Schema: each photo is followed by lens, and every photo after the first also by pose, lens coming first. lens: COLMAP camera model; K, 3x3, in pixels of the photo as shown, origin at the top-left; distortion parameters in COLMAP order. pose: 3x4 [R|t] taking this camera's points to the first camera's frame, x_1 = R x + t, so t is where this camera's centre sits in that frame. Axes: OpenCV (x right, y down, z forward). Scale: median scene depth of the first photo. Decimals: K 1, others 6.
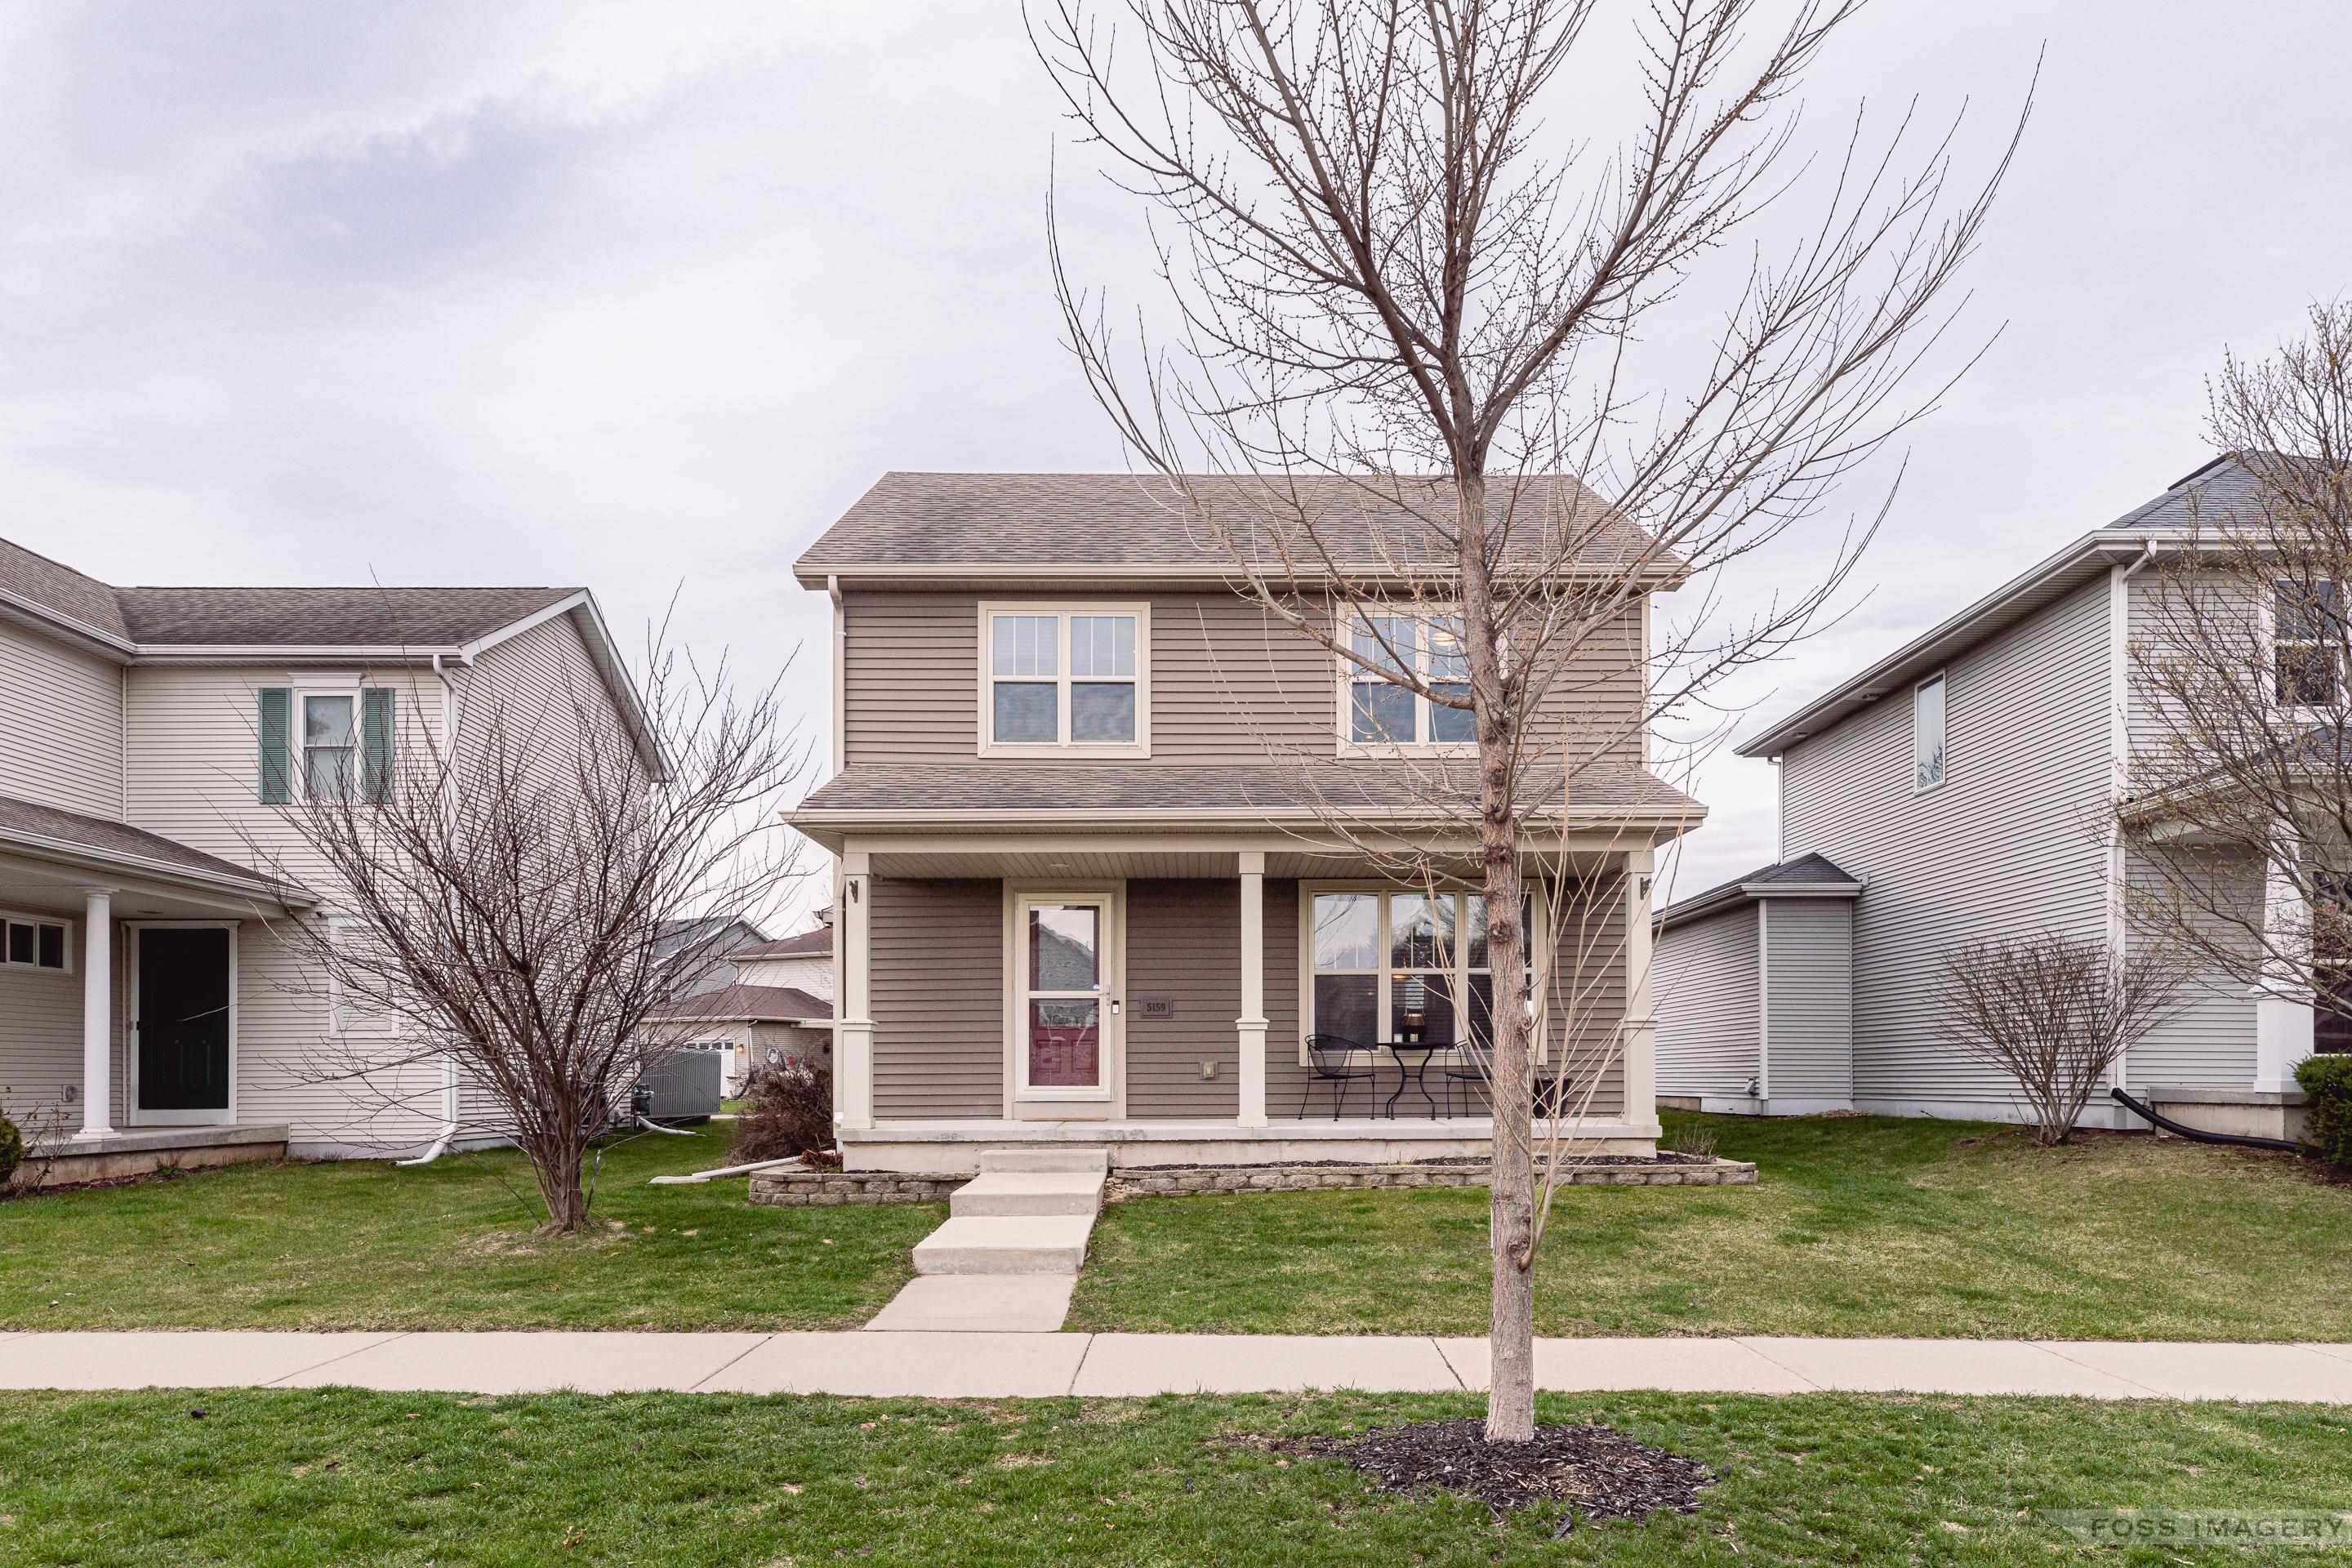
lens RADIAL K [[1508.0, 0, 1176.0], [0, 1508.0, 784.0], [0, 0, 1]] dist [0.014765, 0.000618]
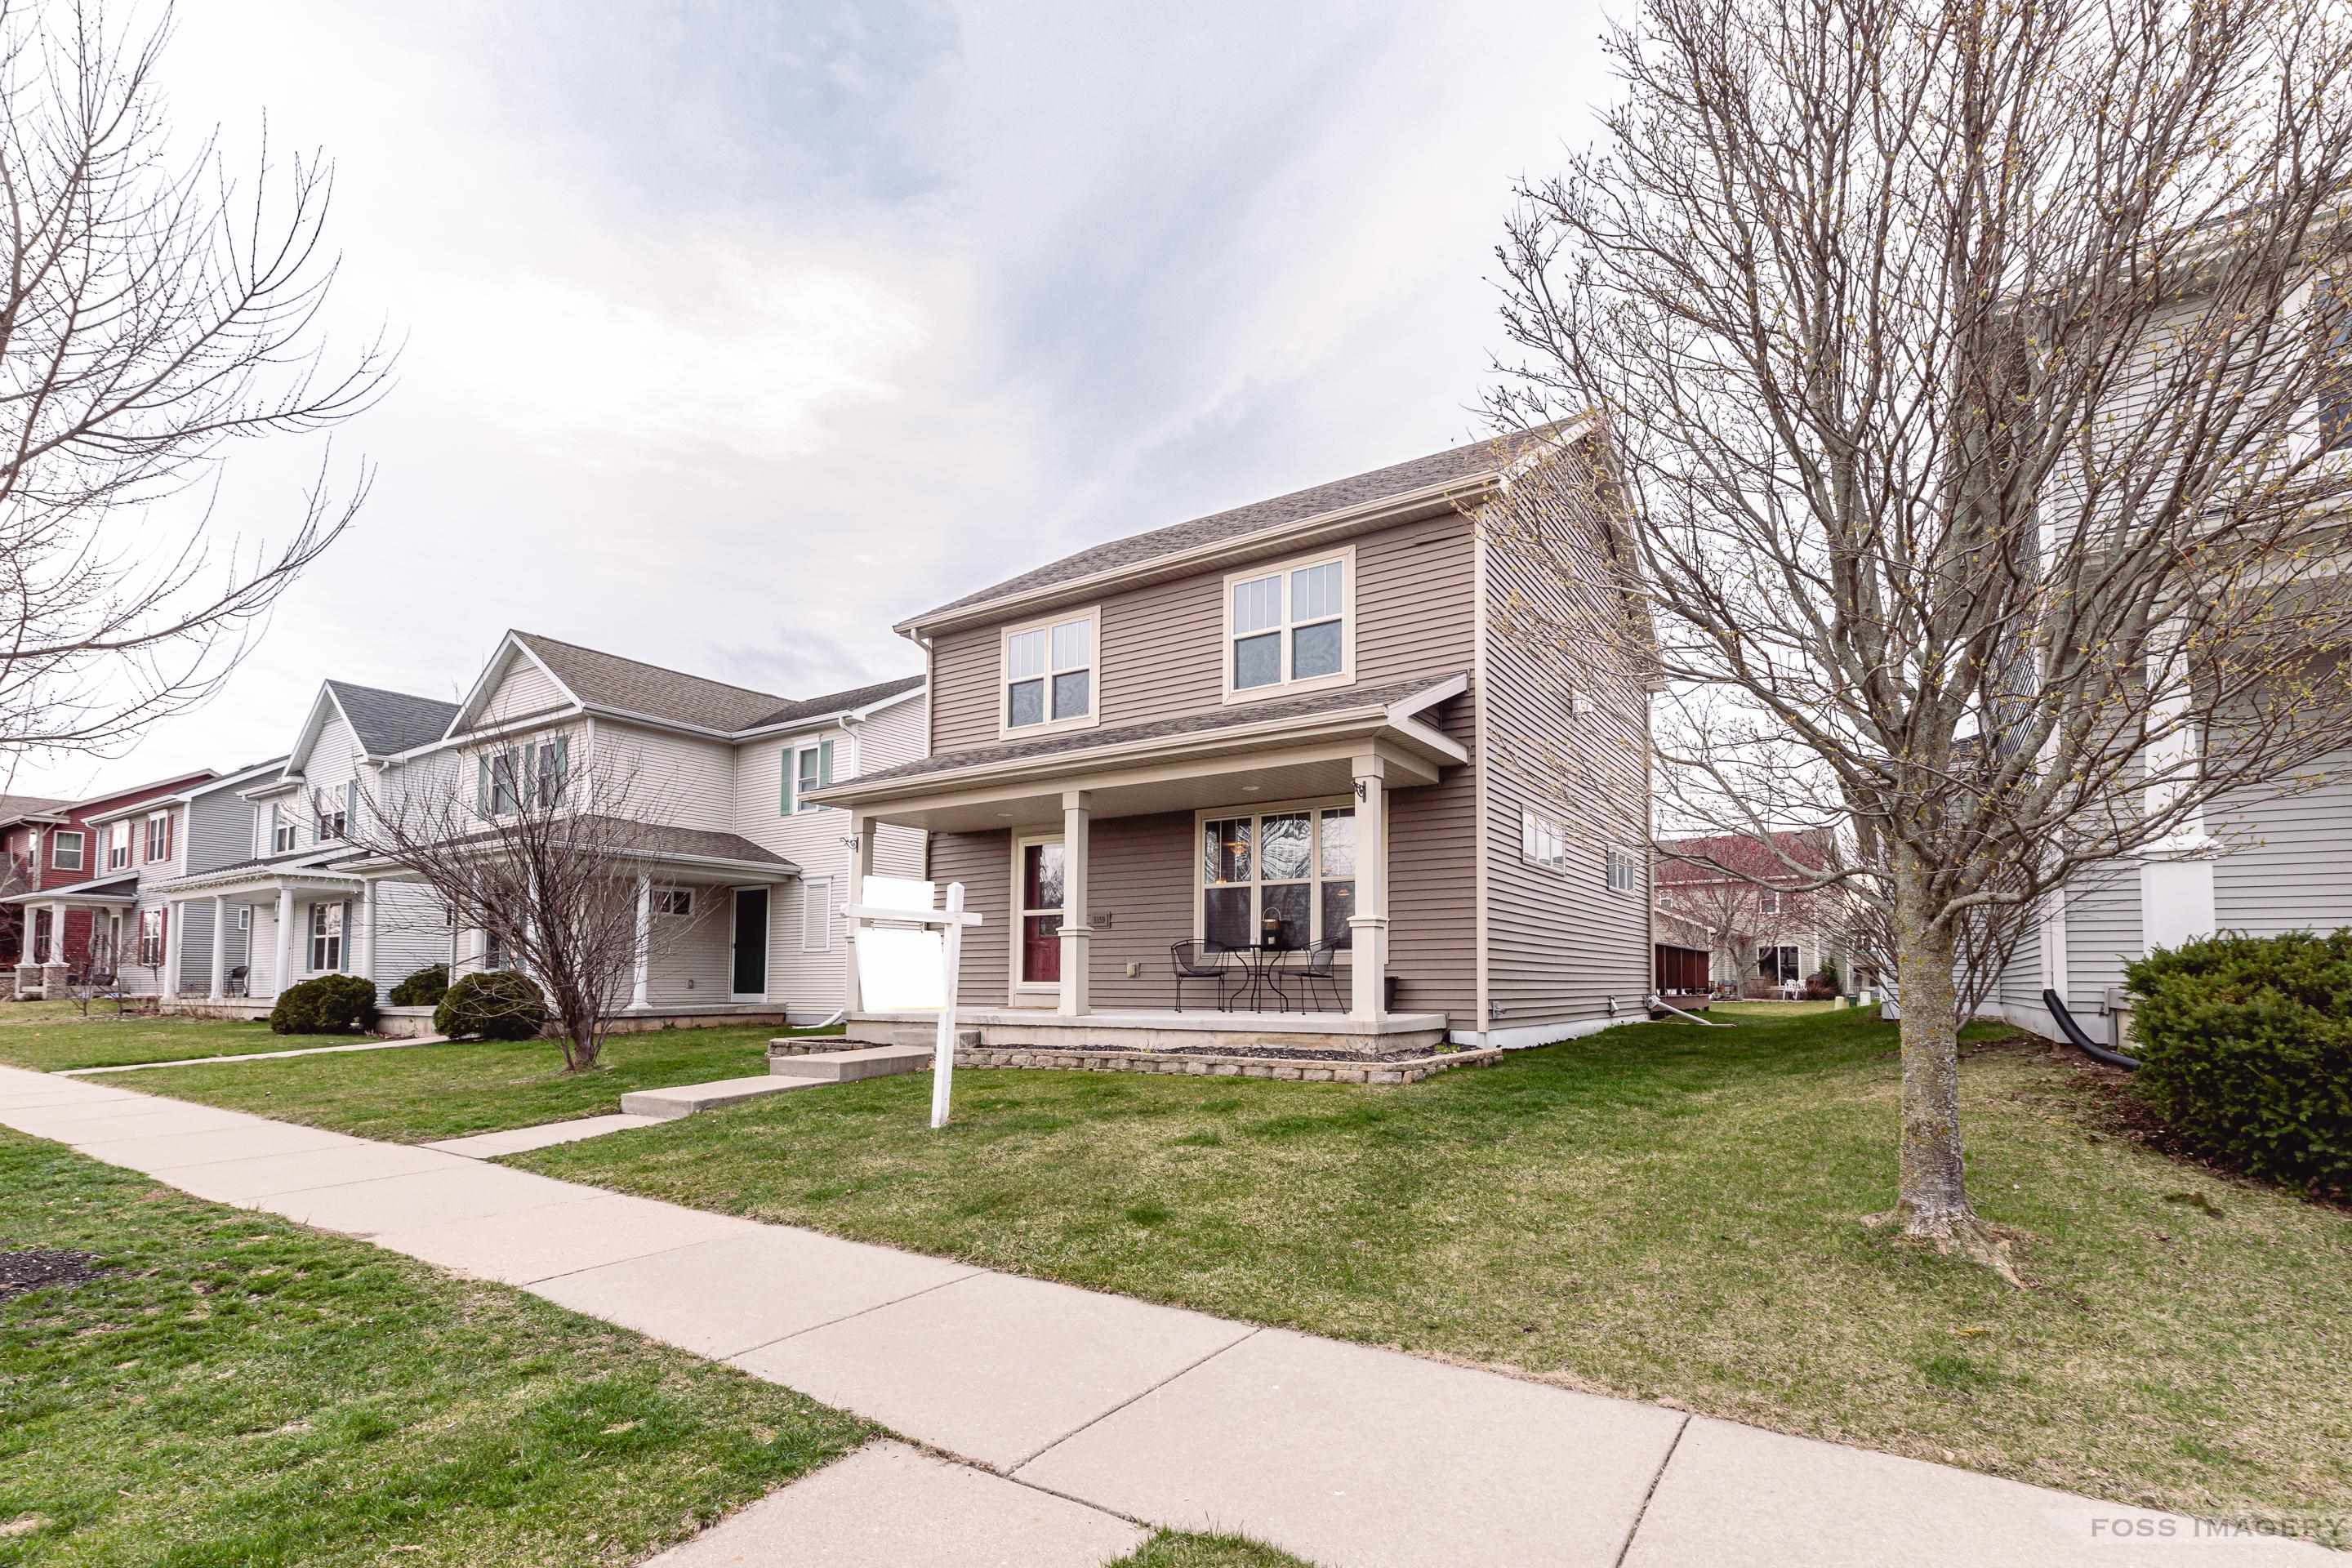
lens RADIAL K [[1057.7, 0, 1173.9], [0, 1057.7, 755.4], [0, 0, 1]] dist [0.003180, 0.000144]
pose [[0.830352, -0.112887, -0.545685, 0.547850], [0.103364, 0.993473, -0.048237, 0.061106], [0.547569, -0.016351, 0.836601, 0.299770]]
